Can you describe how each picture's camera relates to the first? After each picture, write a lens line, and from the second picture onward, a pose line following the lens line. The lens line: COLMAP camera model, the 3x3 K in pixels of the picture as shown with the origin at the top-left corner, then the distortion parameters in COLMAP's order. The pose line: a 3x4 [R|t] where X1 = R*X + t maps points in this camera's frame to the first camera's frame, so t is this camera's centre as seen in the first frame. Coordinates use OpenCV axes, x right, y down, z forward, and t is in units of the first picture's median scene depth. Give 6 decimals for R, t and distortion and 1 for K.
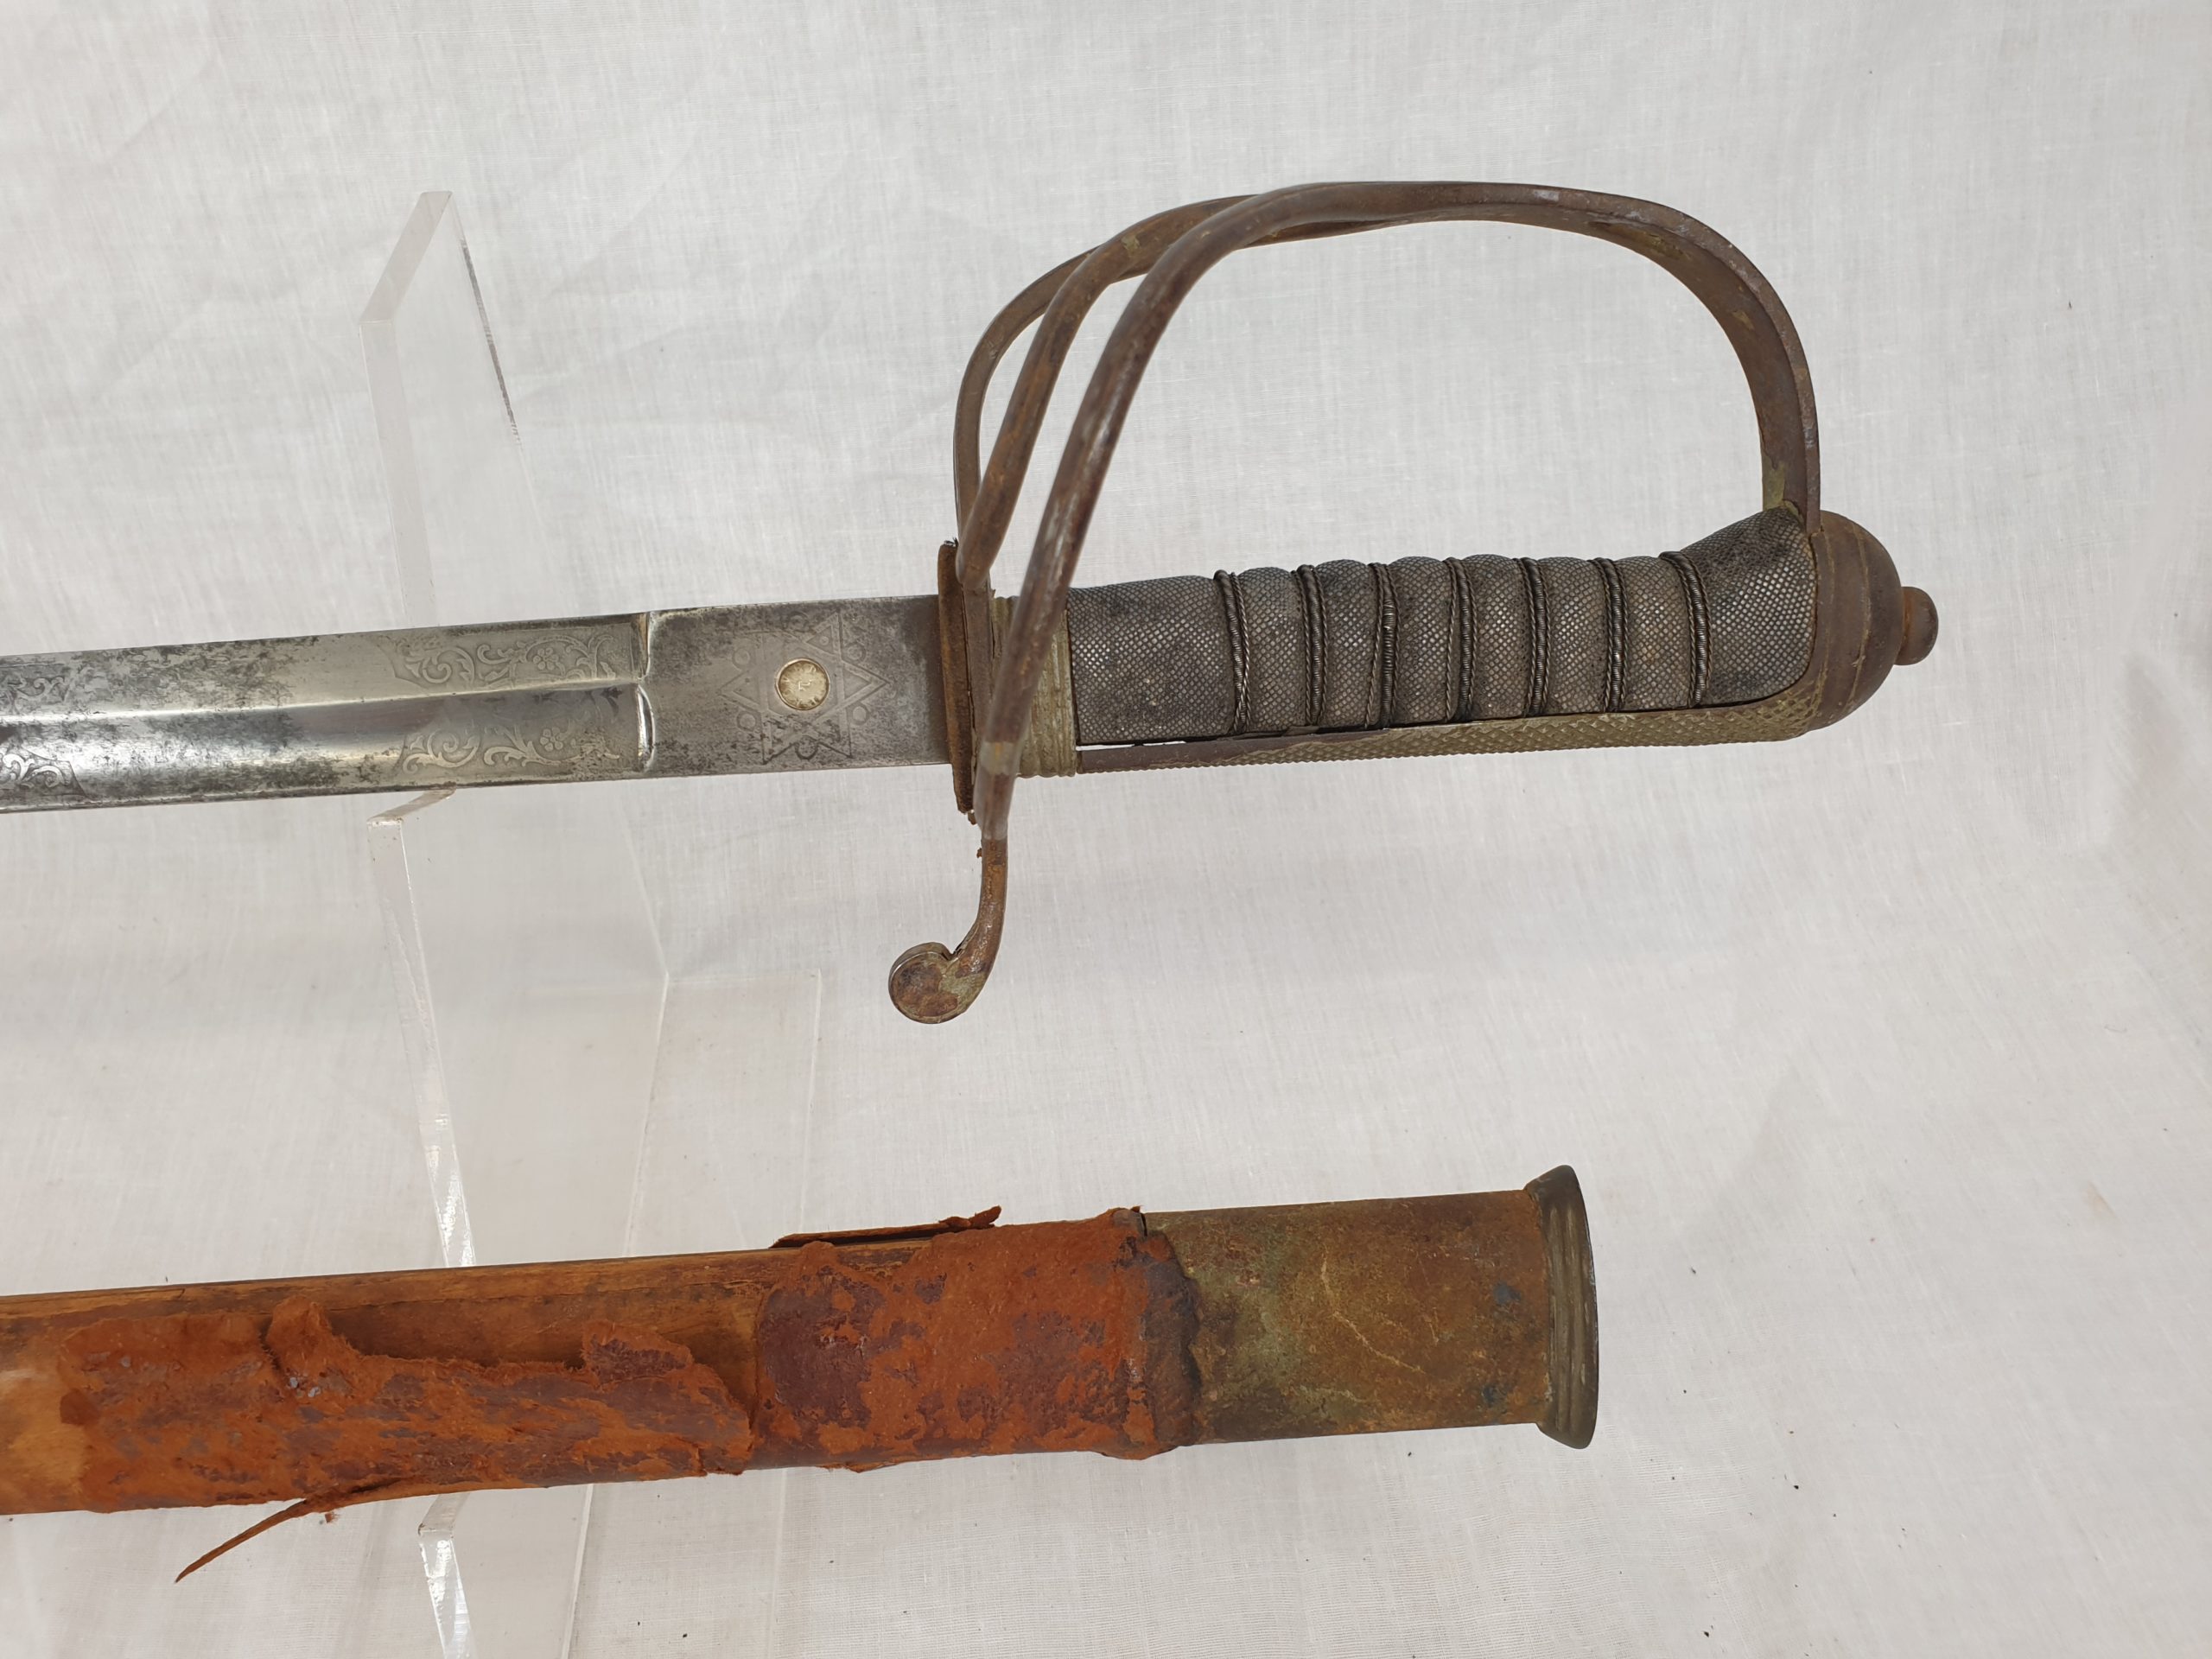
lens RADIAL K [[1736.2, 0, 1091.1], [0, 1736.2, 831.1], [0, 0, 1]] dist [-0.009079, 0.020166]
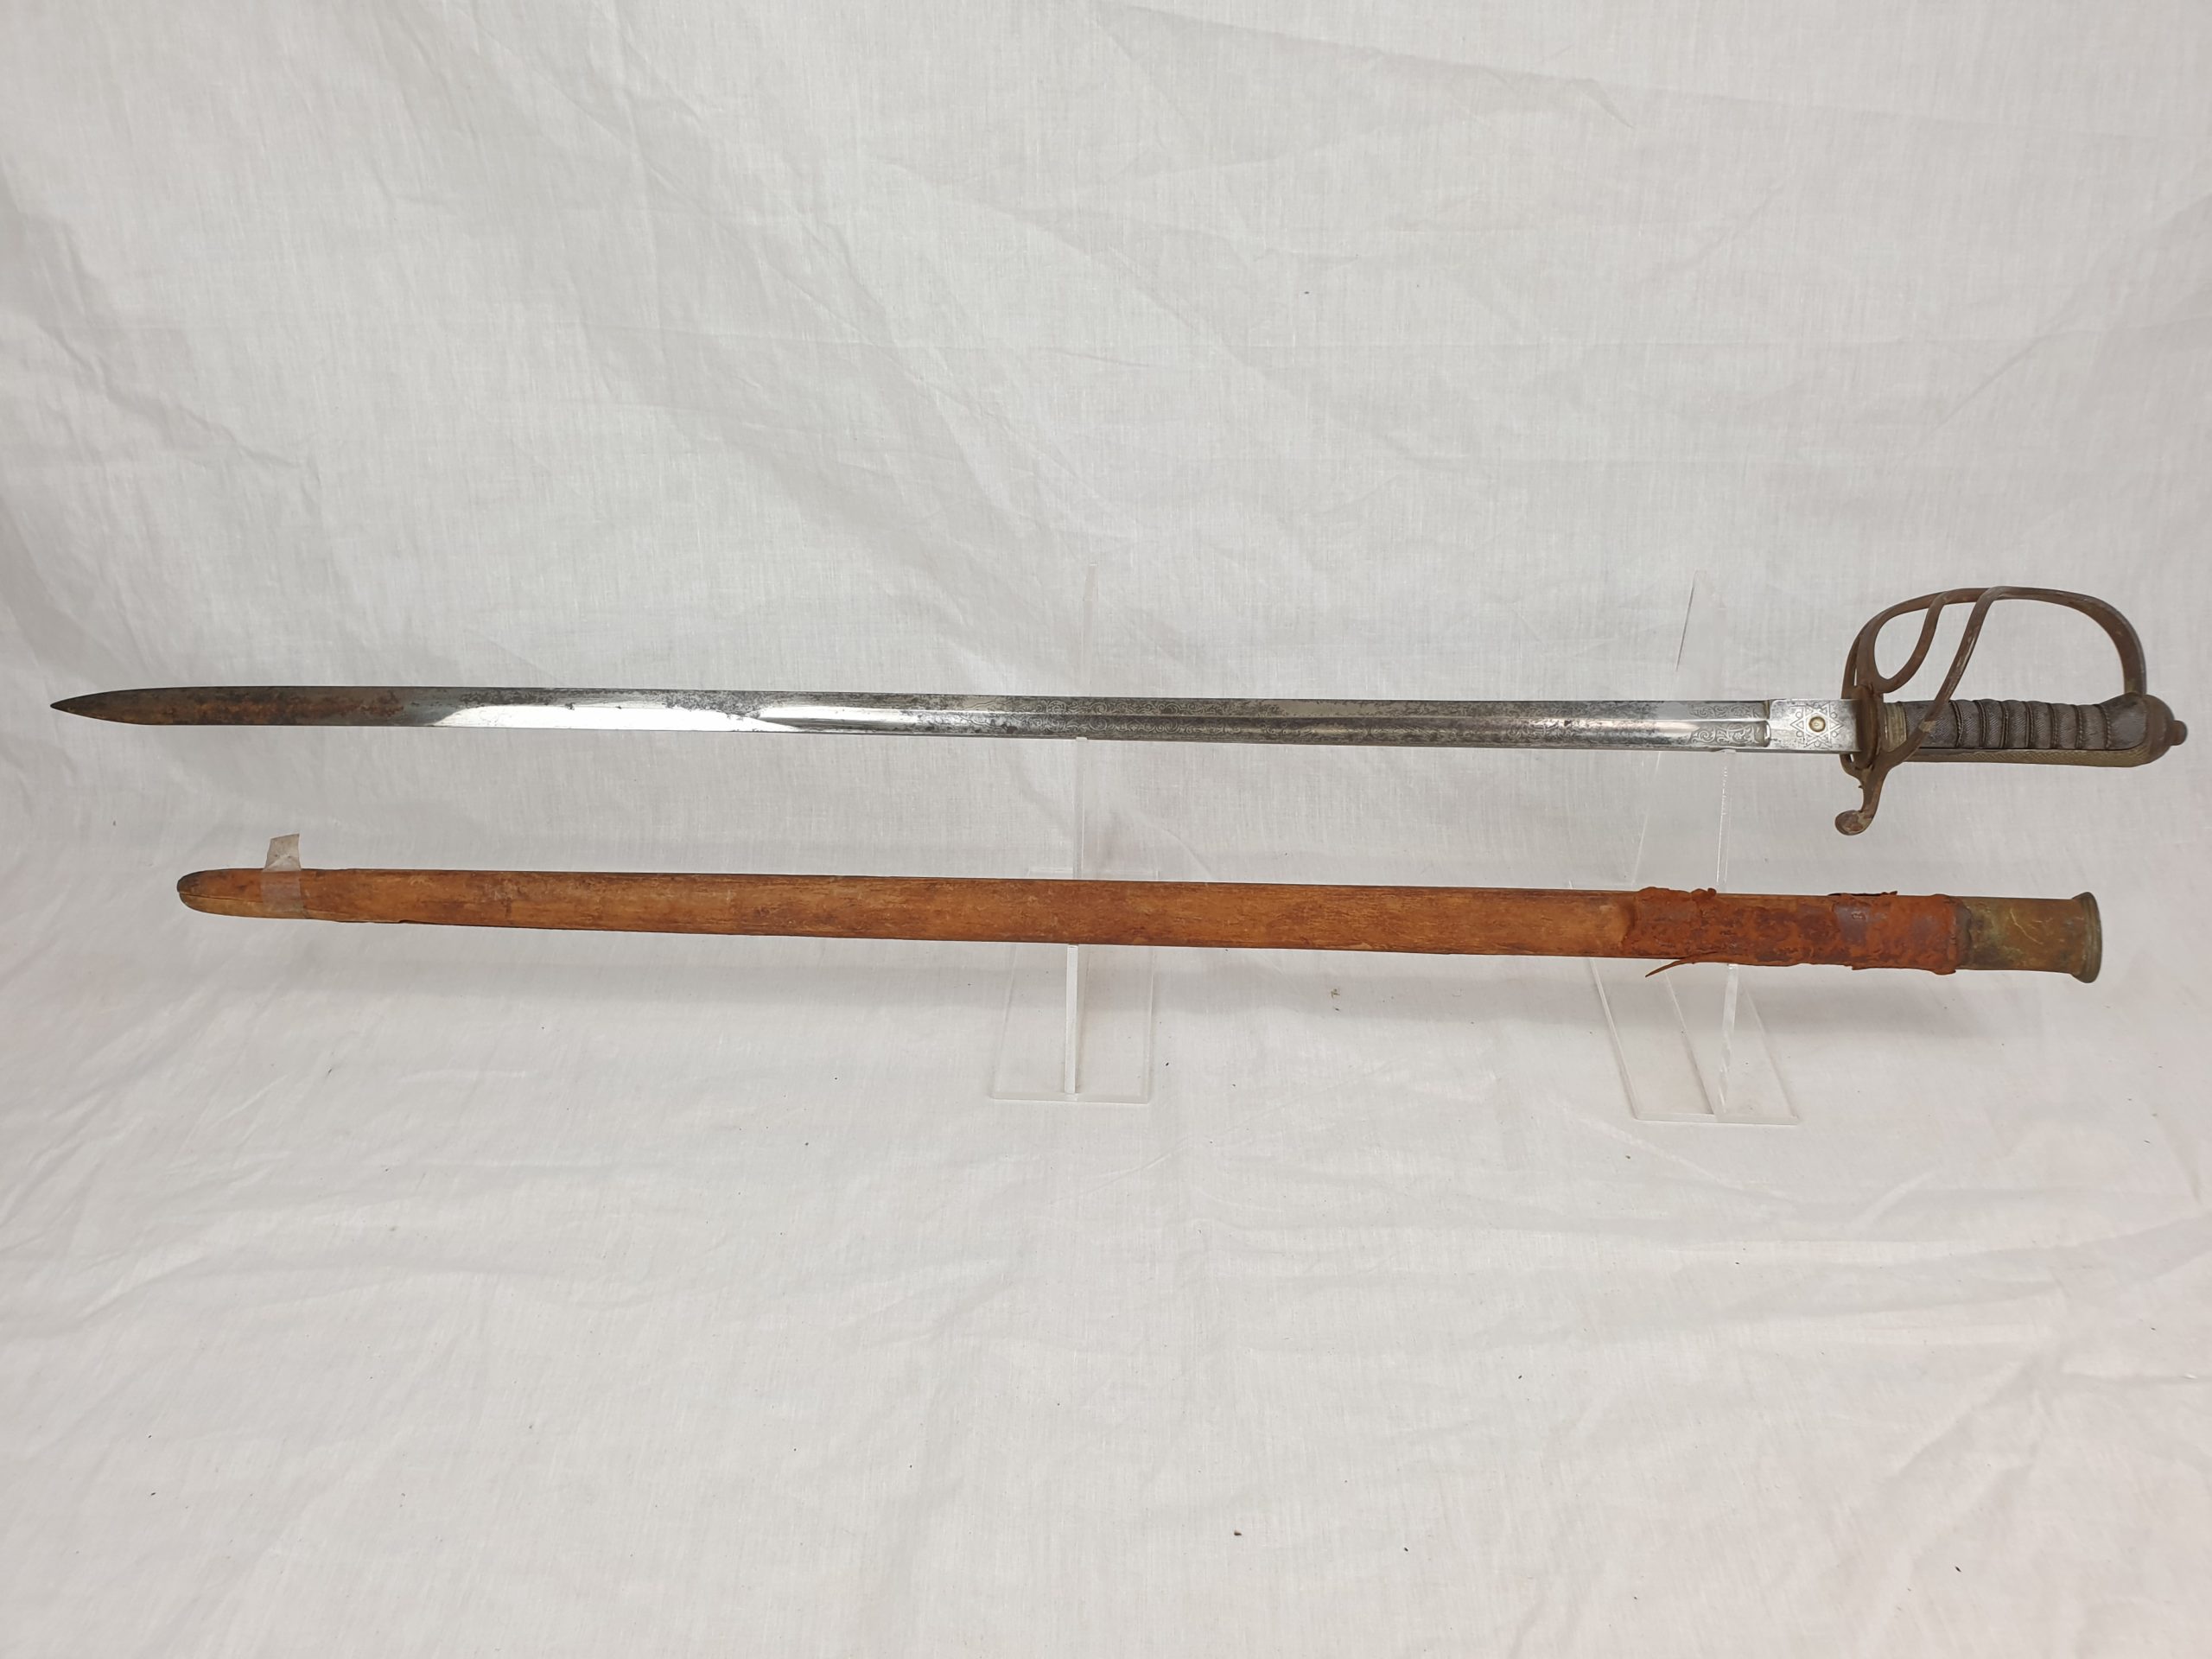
lens RADIAL K [[1736.2, 0, 1110.0], [0, 1736.2, 838.5], [0, 0, 1]] dist [-0.009079, 0.020166]
pose [[0.993489, 0.070845, -0.089221, -0.826515], [-0.086271, 0.979315, -0.183027, 0.562713], [0.074409, 0.189532, 0.979051, -1.513105]]
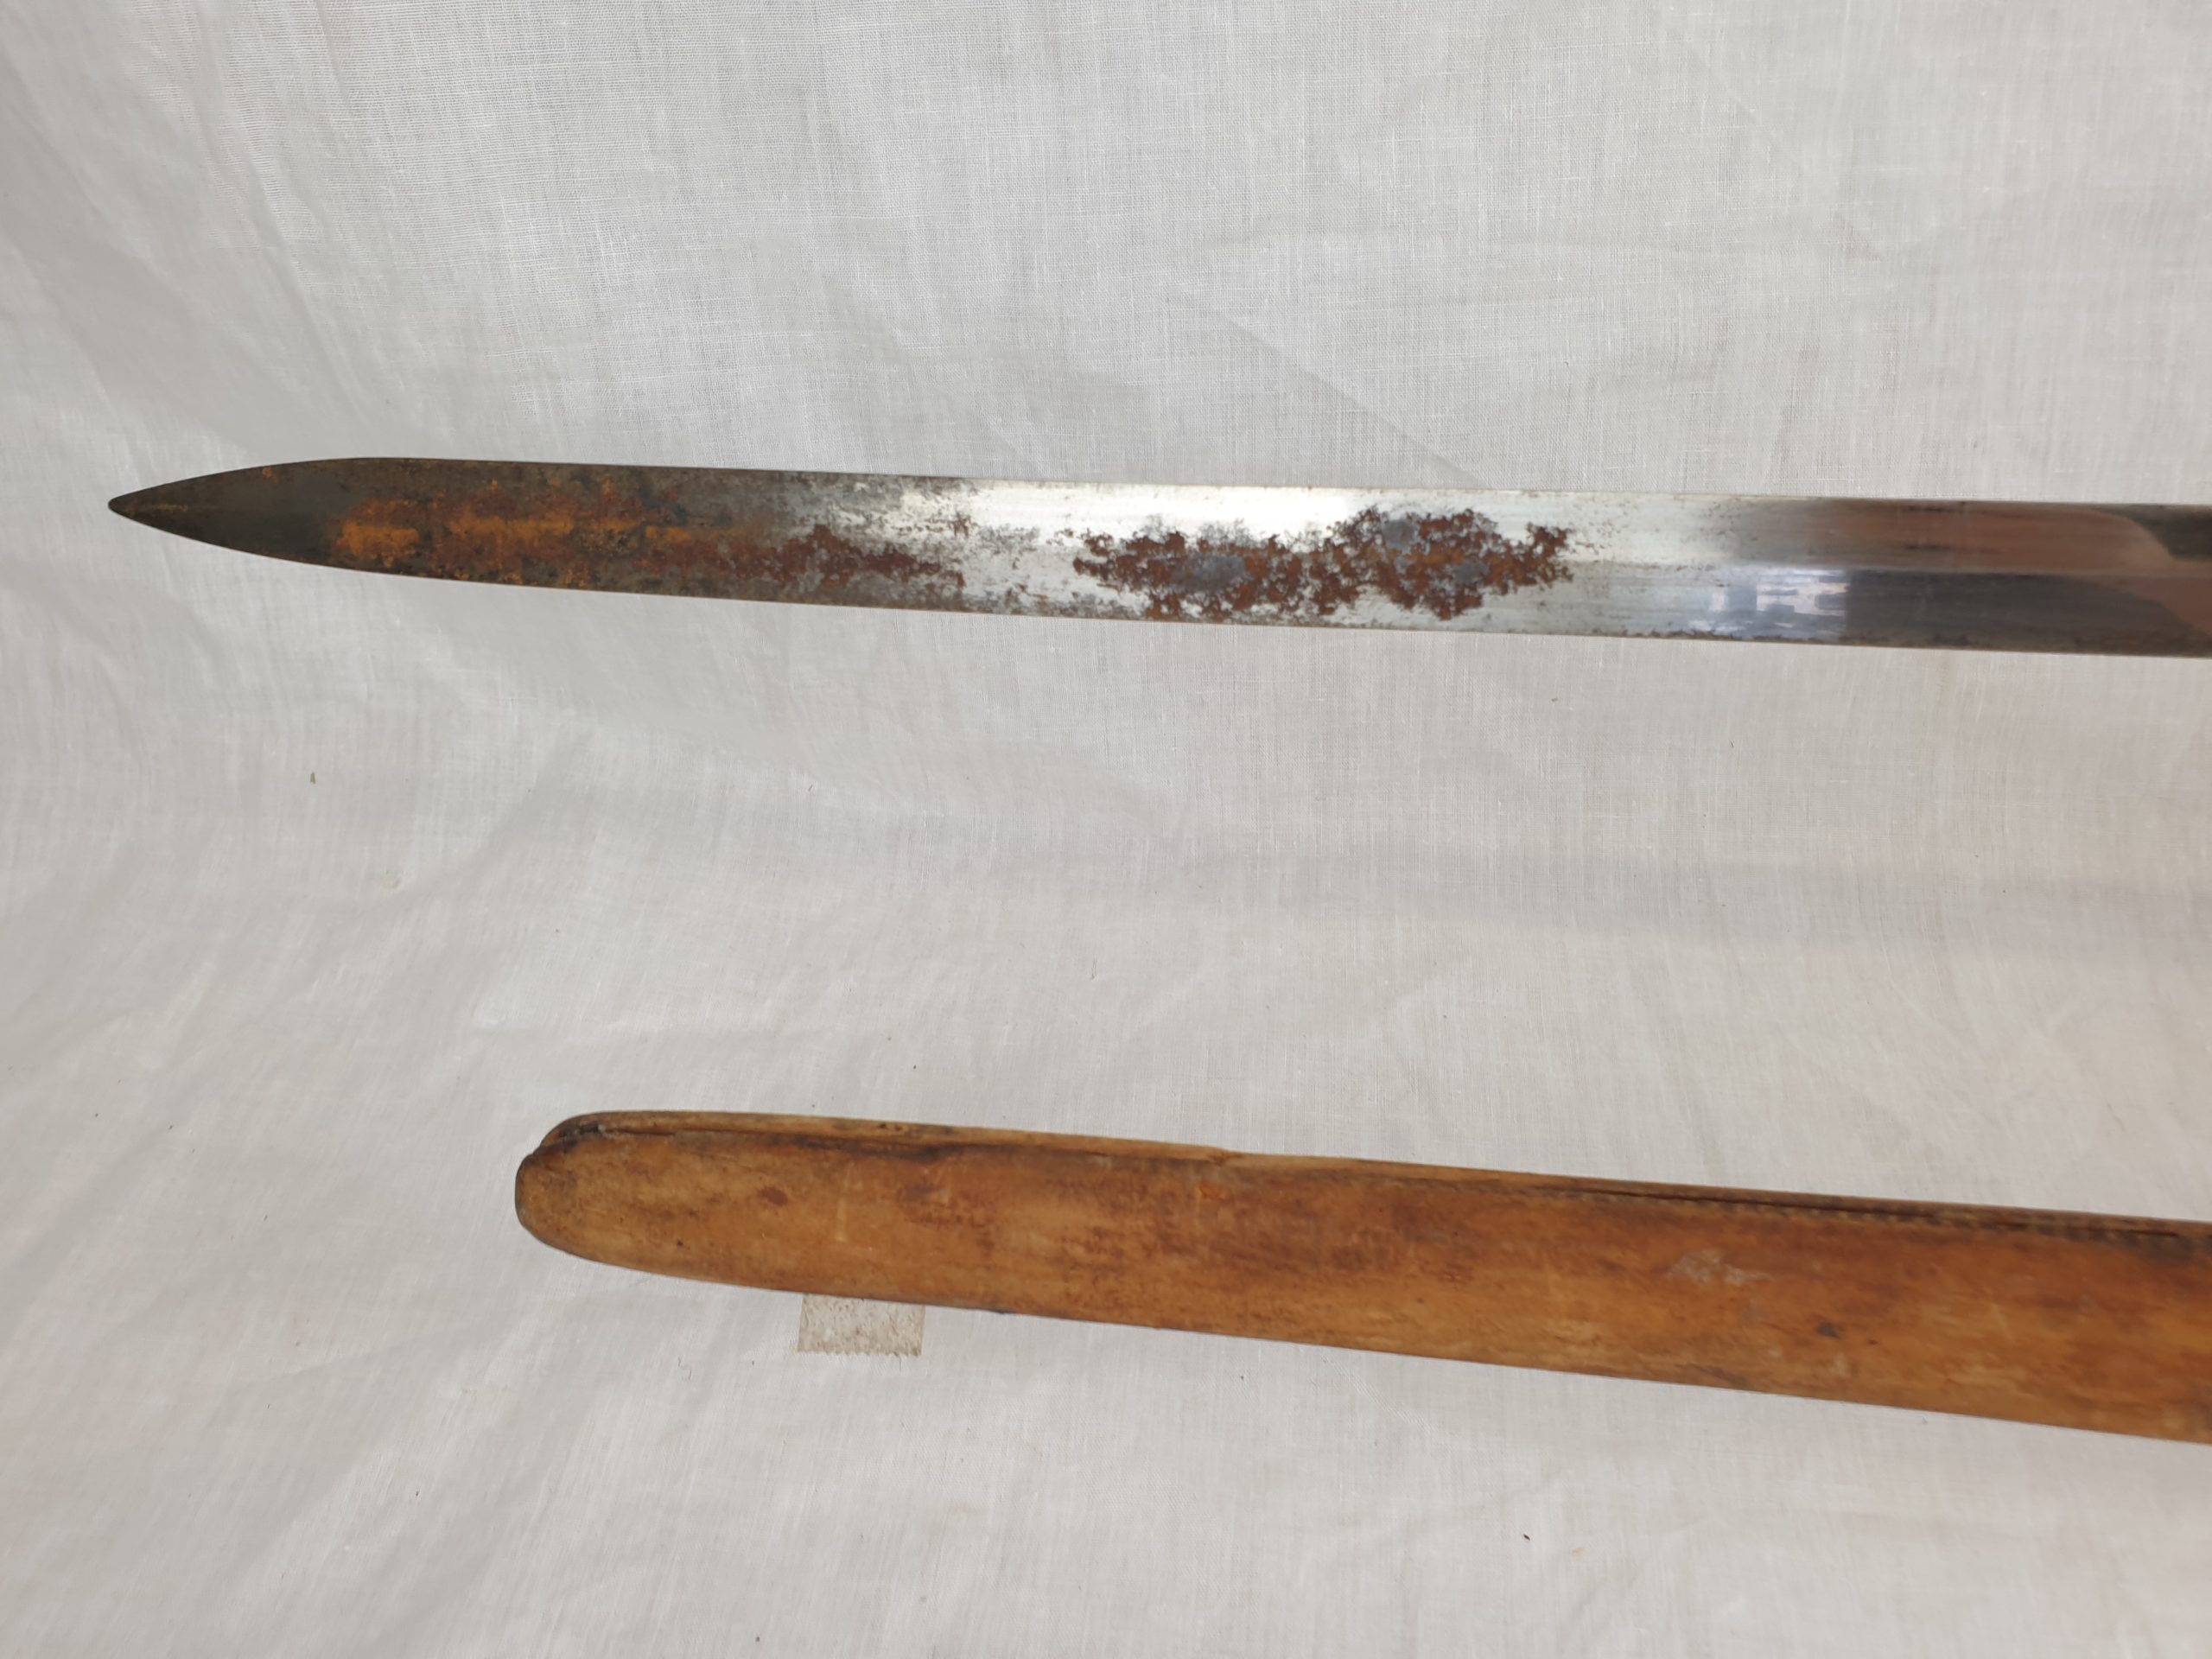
lens RADIAL K [[1736.2, 0, 1114.4], [0, 1736.2, 849.2], [0, 0, 1]] dist [-0.009079, 0.020166]
pose [[0.971638, 0.115674, -0.206248, -1.823525], [-0.116447, 0.993161, 0.008431, 0.163855], [0.205813, 0.015825, 0.978463, -0.042939]]
